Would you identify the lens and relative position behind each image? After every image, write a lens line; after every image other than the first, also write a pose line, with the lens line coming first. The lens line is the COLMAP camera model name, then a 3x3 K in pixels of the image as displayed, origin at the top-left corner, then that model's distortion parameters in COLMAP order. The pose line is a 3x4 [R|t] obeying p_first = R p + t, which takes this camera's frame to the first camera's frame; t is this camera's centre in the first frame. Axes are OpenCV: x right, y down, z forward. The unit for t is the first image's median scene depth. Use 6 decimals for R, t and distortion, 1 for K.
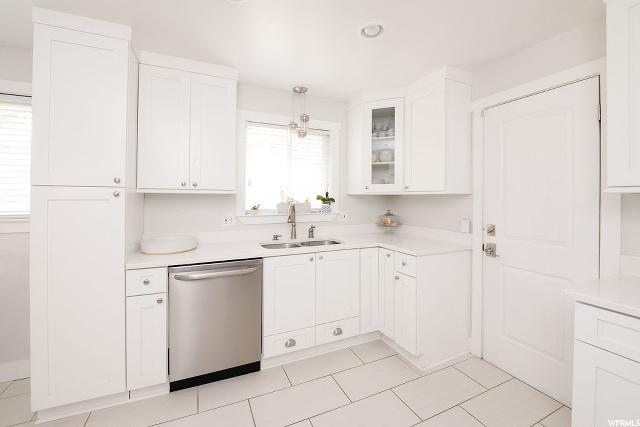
lens RADIAL K [[272.3, 0, 354.0], [0, 272.3, 196.1], [0, 0, 1]] dist [0.002428, -0.004593]
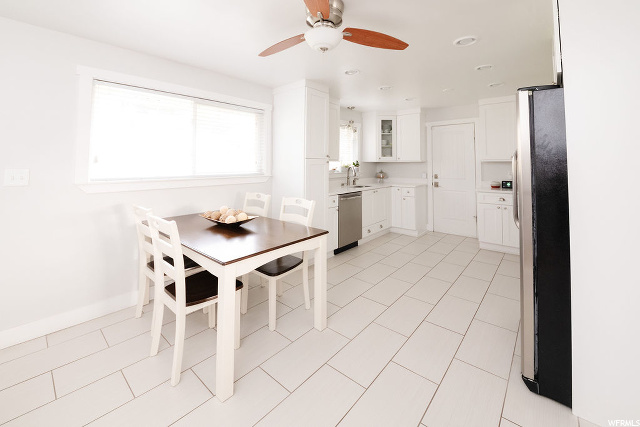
lens RADIAL K [[267.0, 0, 310.3], [0, 267.0, 152.7], [0, 0, 1]] dist [-0.032417, -0.000148]
pose [[0.927006, 0.010345, 0.374904, -1.334569], [0.004296, 0.999261, -0.038196, -0.000168], [-0.375022, 0.037018, 0.926276, -0.722361]]
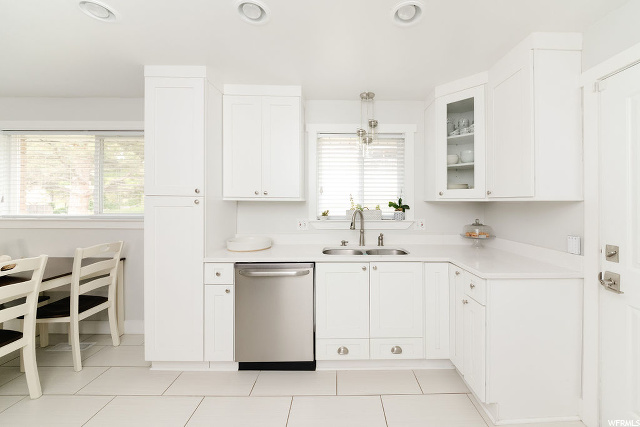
lens RADIAL K [[272.3, 0, 349.1], [0, 272.3, 200.7], [0, 0, 1]] dist [0.002428, -0.004593]
pose [[0.907940, -0.000514, -0.419101, 0.171662], [-0.001396, 0.999990, -0.004251, -0.004174], [0.419099, 0.004444, 0.907930, 0.087803]]
